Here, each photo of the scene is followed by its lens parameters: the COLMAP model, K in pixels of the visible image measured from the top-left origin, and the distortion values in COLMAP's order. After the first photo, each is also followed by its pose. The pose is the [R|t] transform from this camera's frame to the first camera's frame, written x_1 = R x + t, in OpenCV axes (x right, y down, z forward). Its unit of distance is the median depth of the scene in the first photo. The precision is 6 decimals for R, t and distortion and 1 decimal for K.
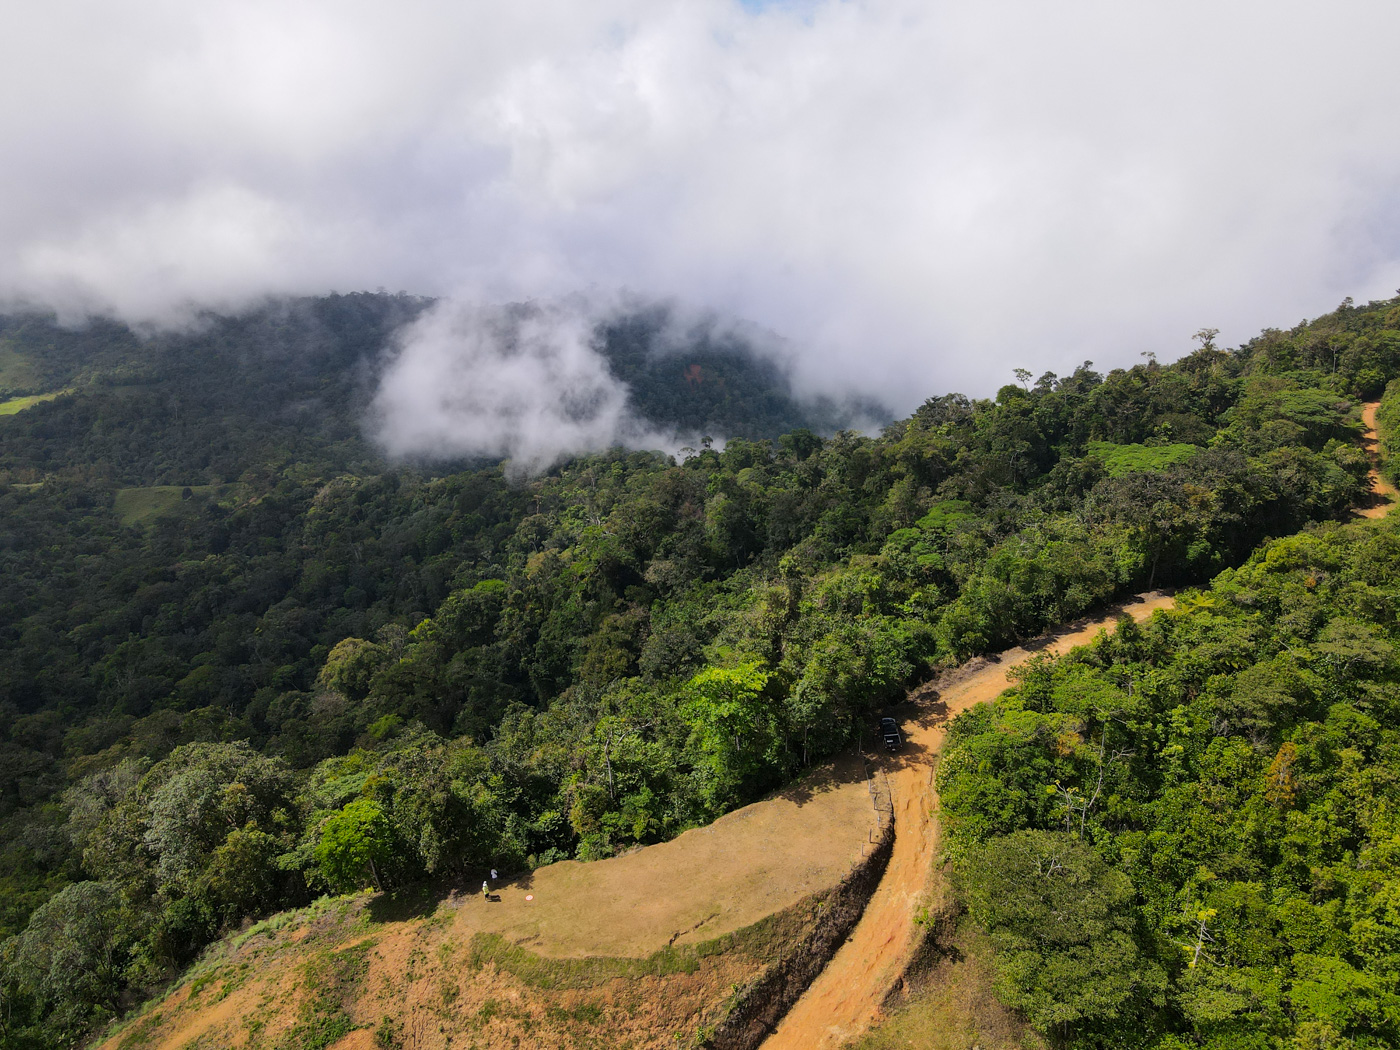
lens RADIAL K [[1043.9, 0, 700.0], [0, 1043.9, 525.0], [0, 0, 1]] dist [-0.010502, 0.048660]
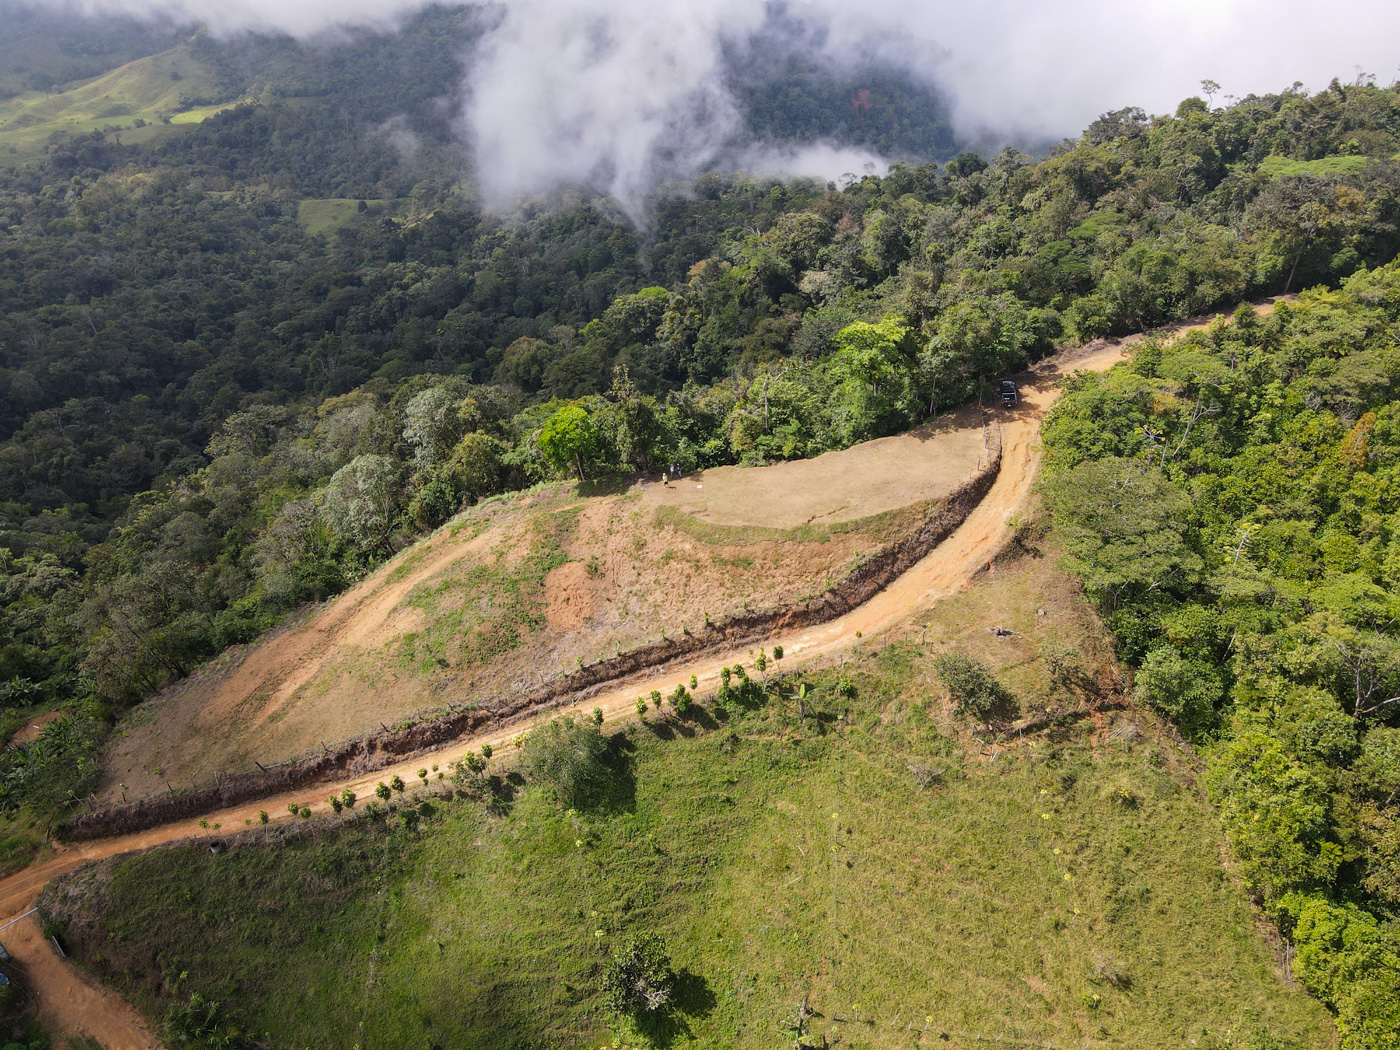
lens RADIAL K [[1043.9, 0, 700.0], [0, 1043.9, 525.0], [0, 0, 1]] dist [-0.010502, 0.048660]
pose [[0.988734, 0.076413, -0.128707, 0.003985], [-0.043395, 0.969280, 0.242100, 0.073462], [0.143253, -0.233788, 0.961677, -0.189484]]
